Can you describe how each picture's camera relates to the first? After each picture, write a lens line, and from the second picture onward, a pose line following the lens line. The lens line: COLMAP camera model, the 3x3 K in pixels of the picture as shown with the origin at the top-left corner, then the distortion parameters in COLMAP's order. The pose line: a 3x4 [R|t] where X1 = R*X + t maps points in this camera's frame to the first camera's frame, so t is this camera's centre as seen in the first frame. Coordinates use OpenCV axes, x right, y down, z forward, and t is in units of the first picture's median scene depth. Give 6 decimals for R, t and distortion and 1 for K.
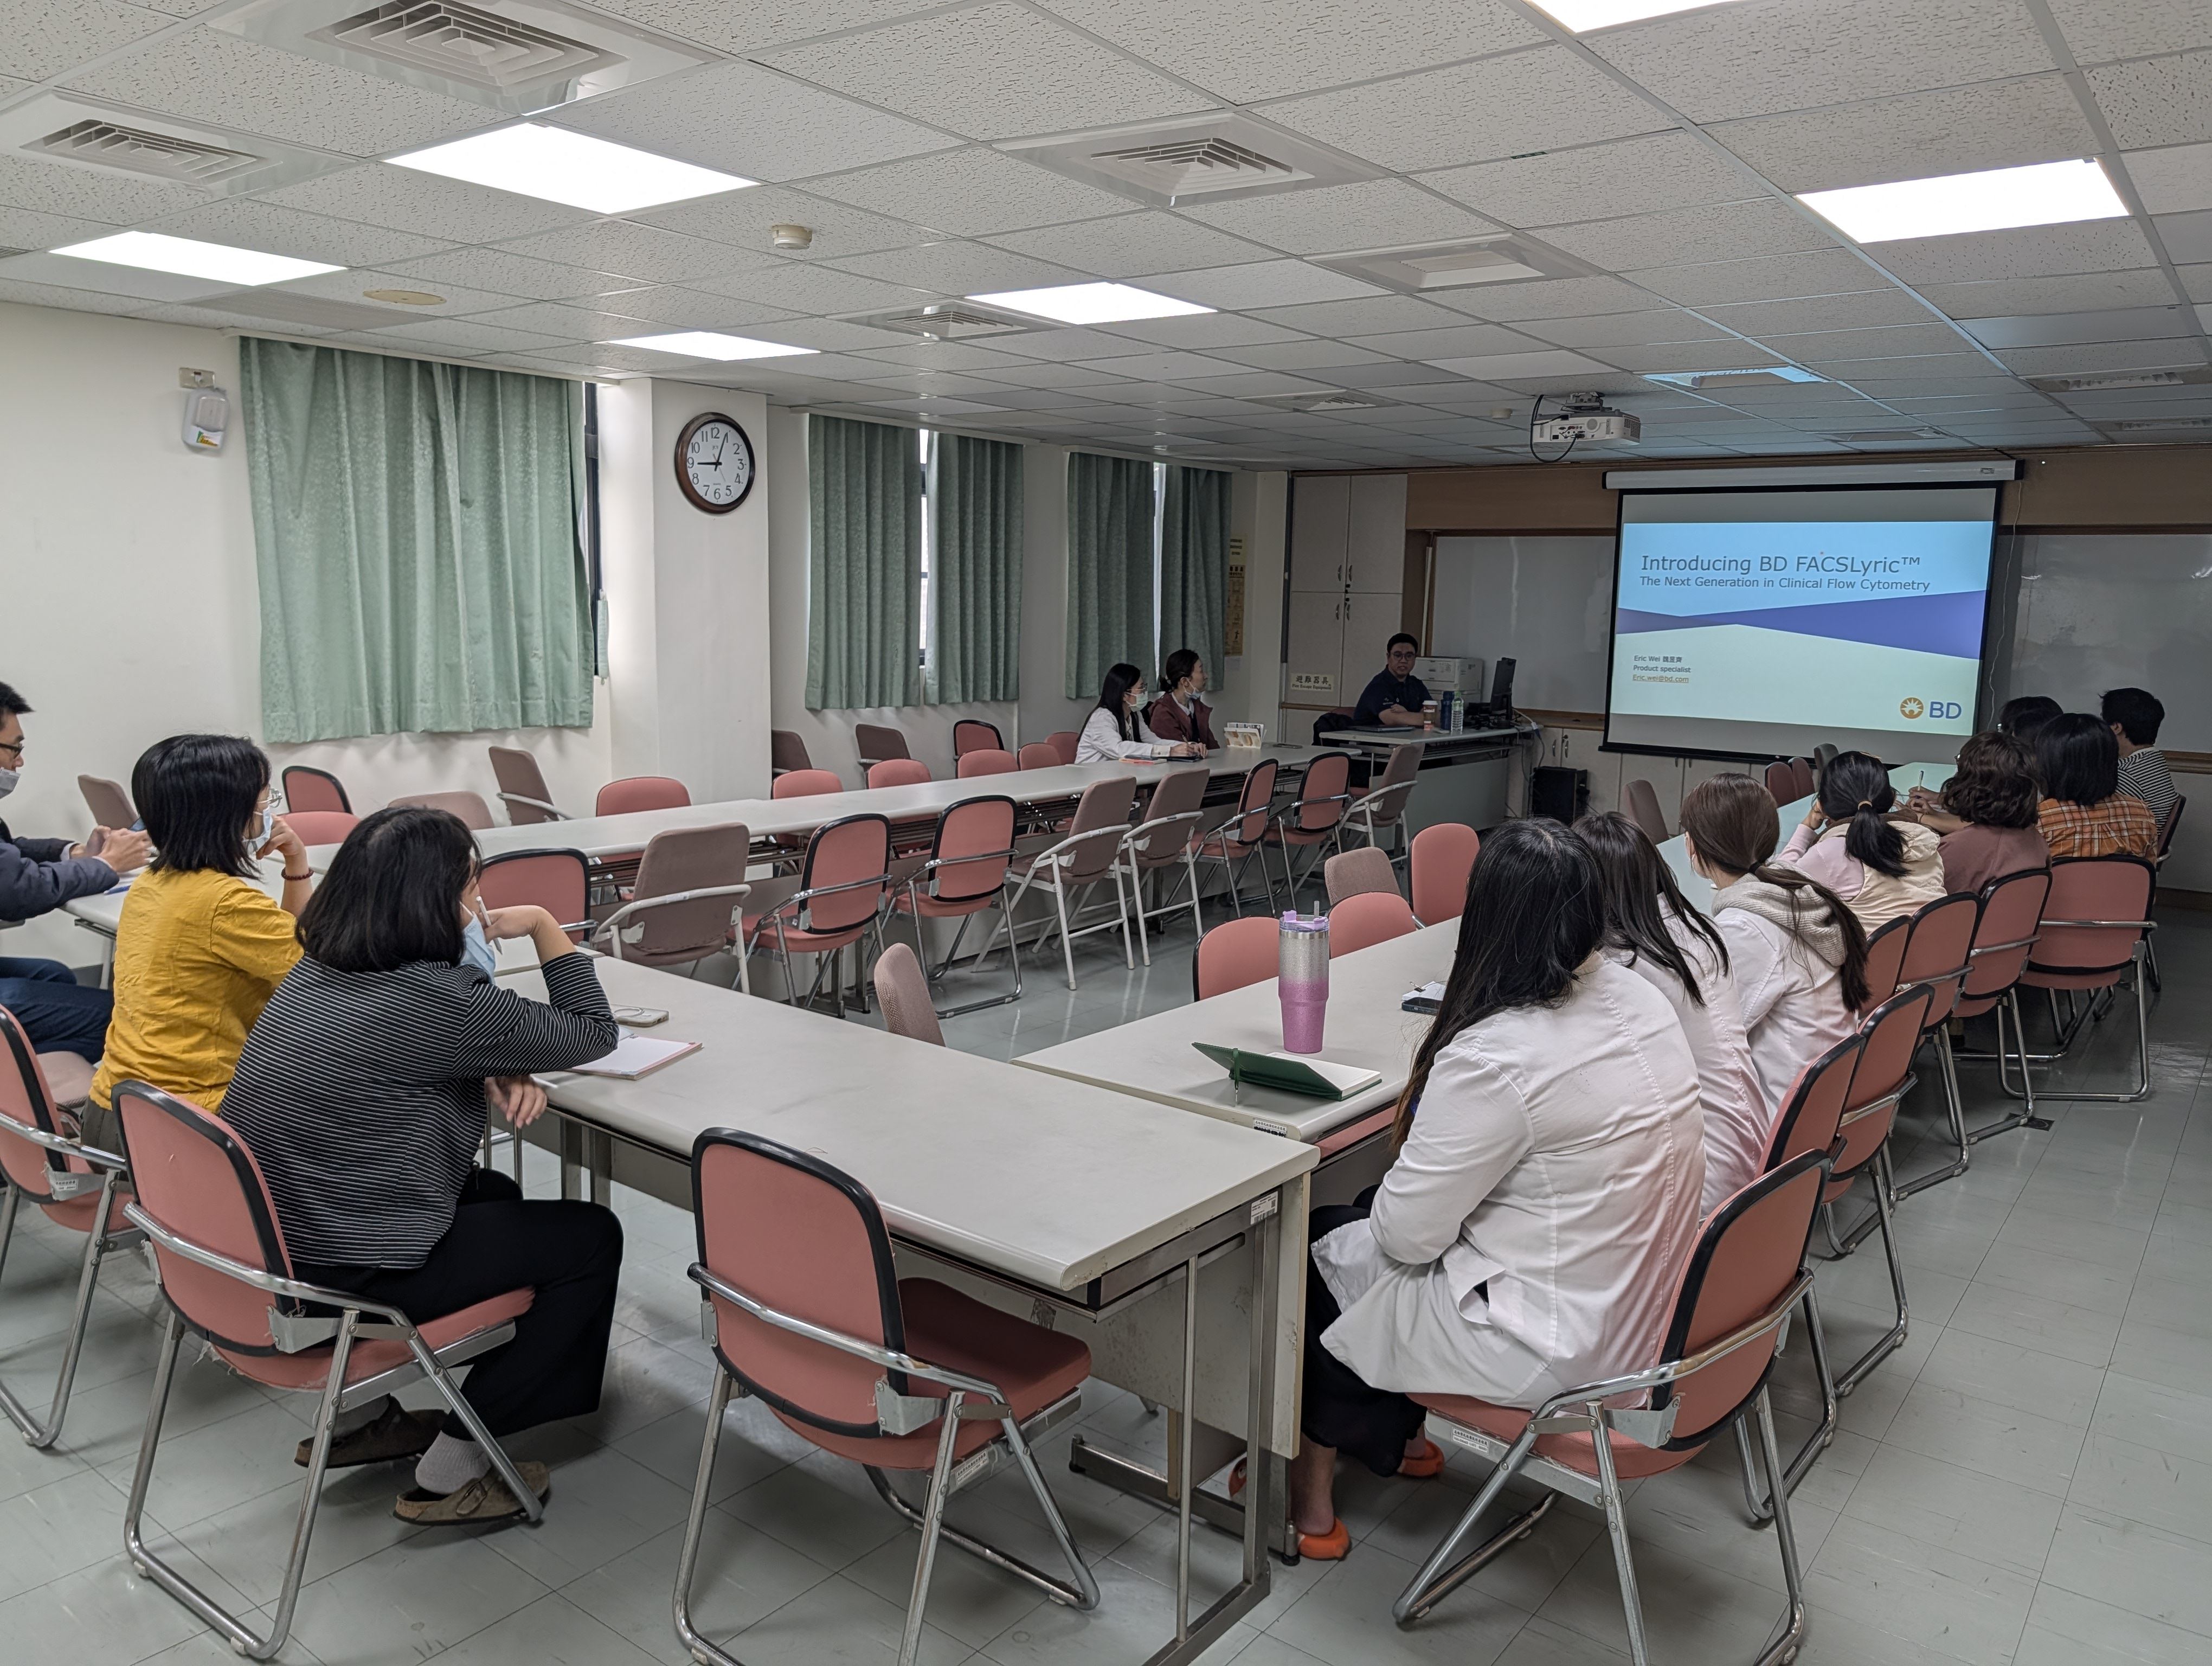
lens RADIAL K [[1574.0, 0, 1139.0], [0, 1574.0, 838.9], [0, 0, 1]] dist [0.013811, -0.005764]
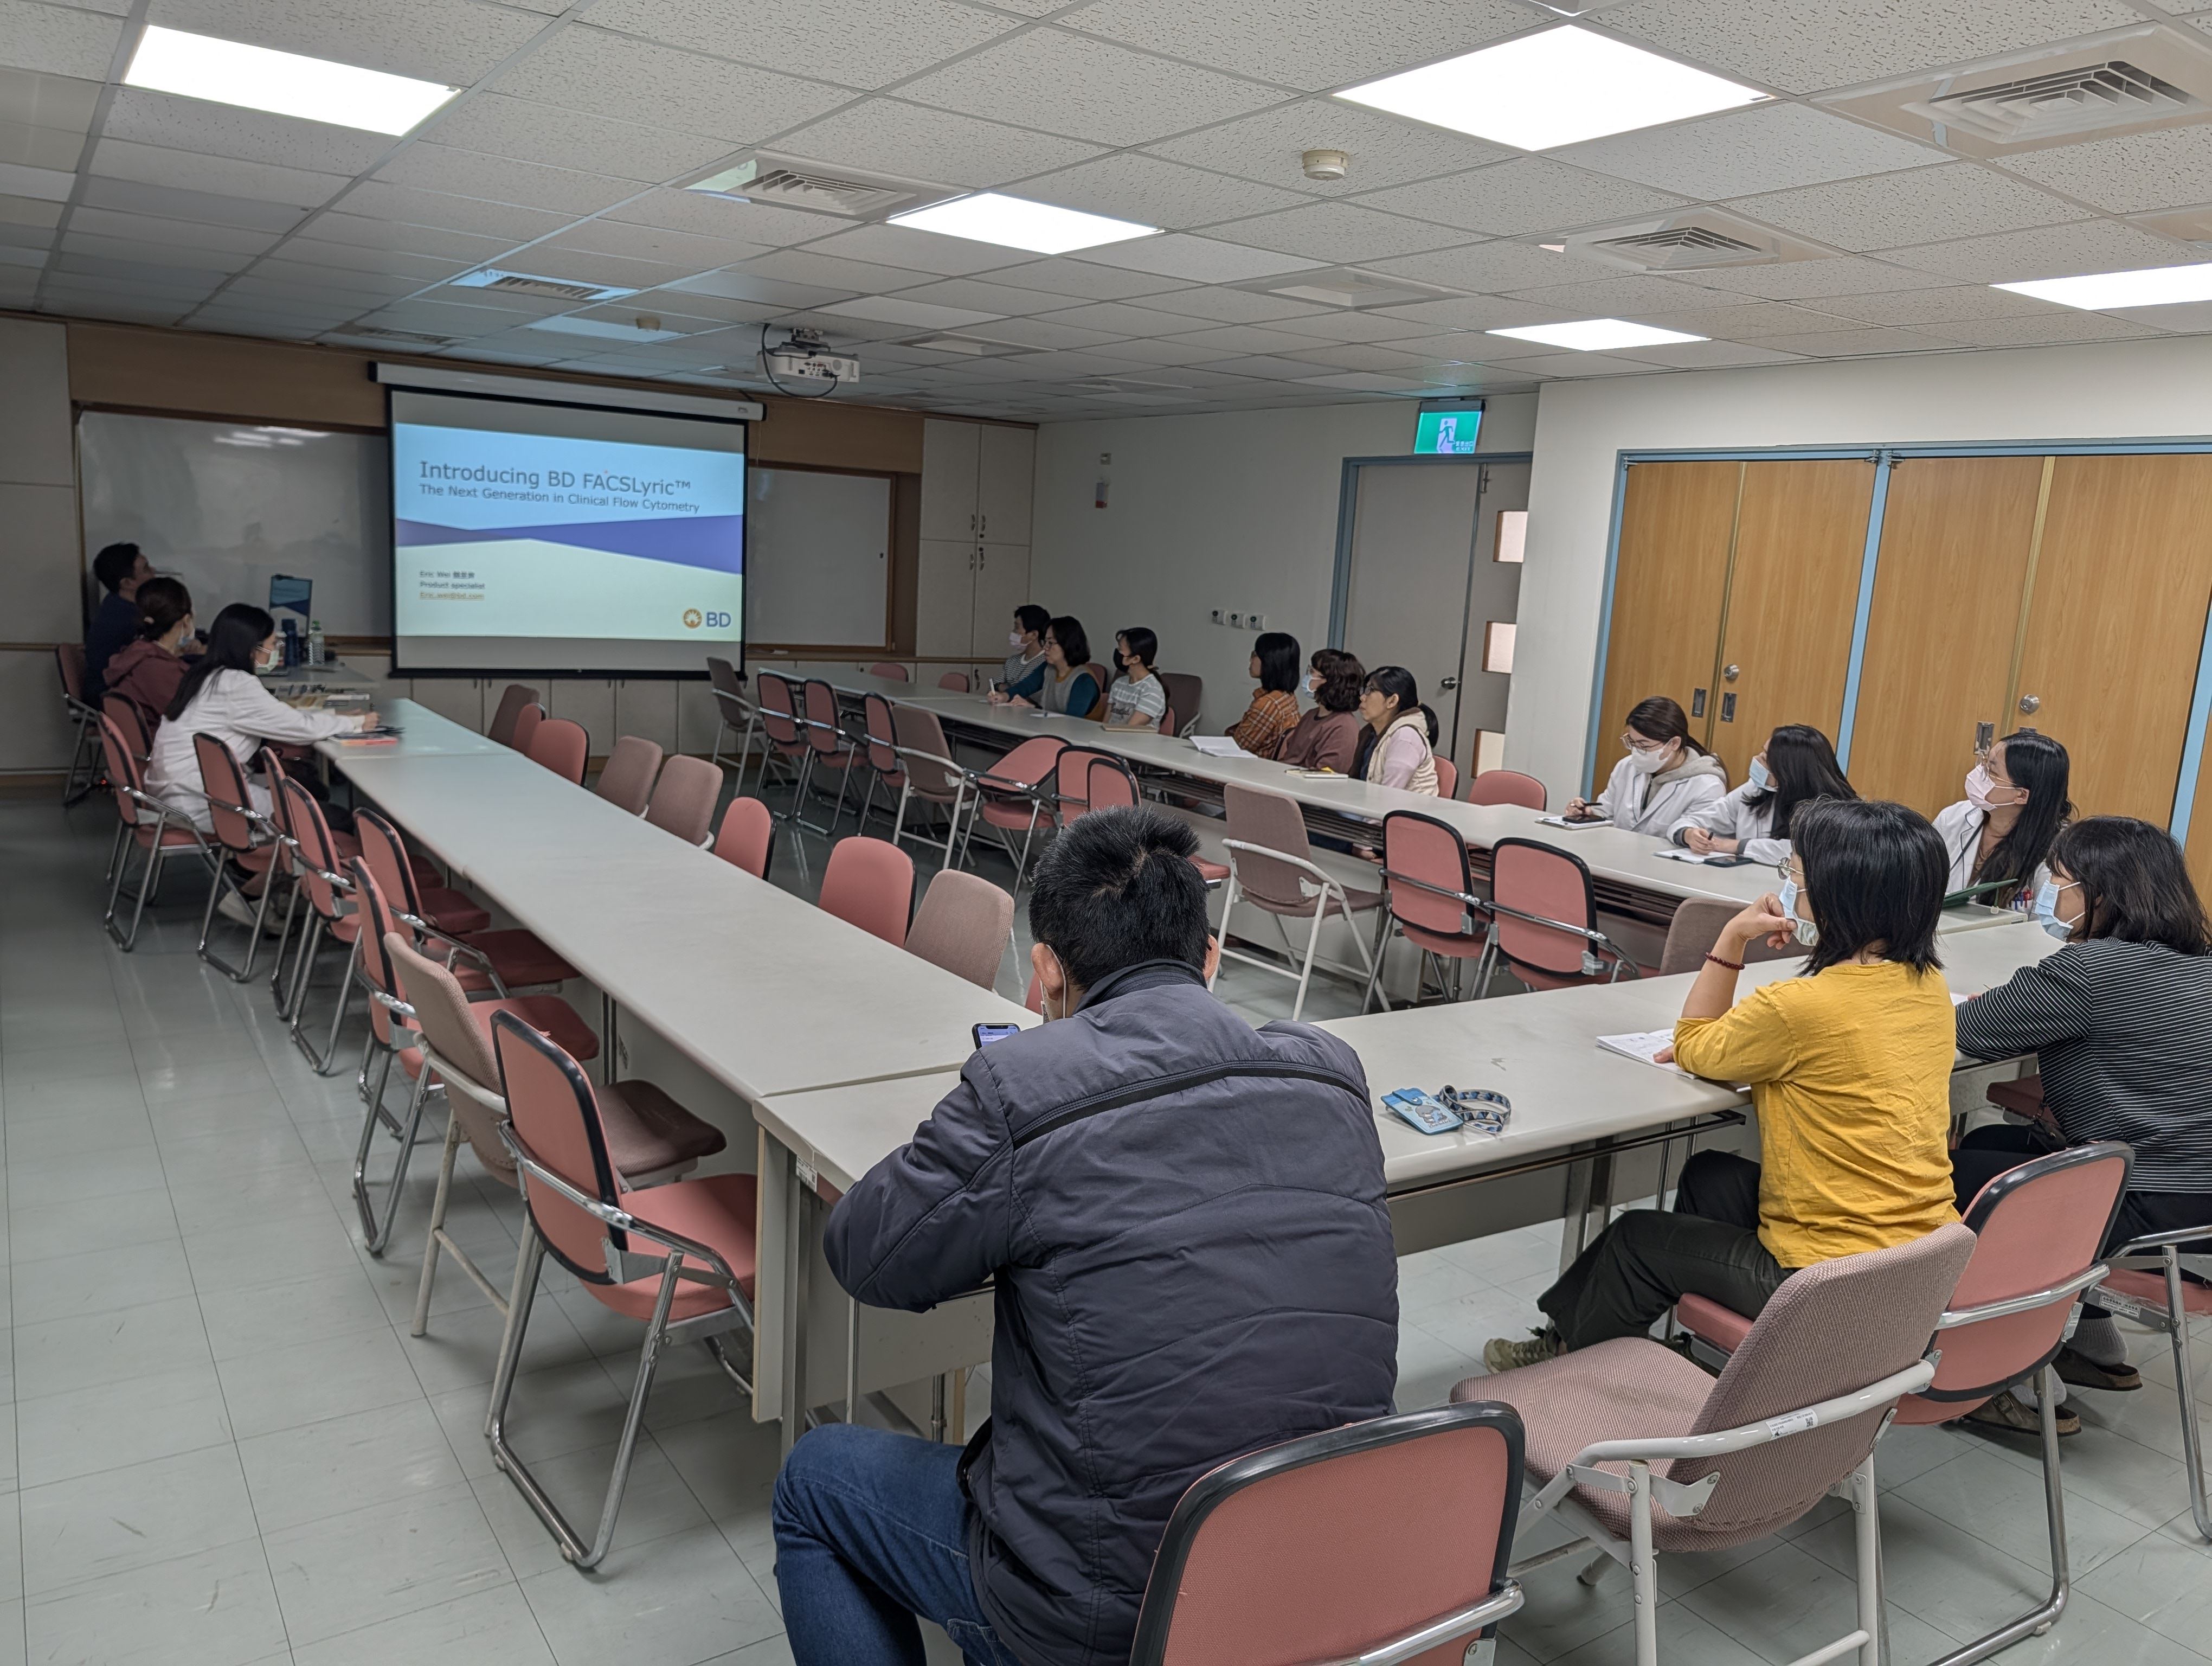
lens RADIAL K [[1574.0, 0, 1091.9], [0, 1574.0, 834.8], [0, 0, 1]] dist [0.013811, -0.005764]
pose [[0.326475, -0.171741, 0.929472, -0.761017], [0.098335, 0.984190, 0.147312, -0.108930], [-0.940077, 0.043306, 0.338202, 0.577915]]
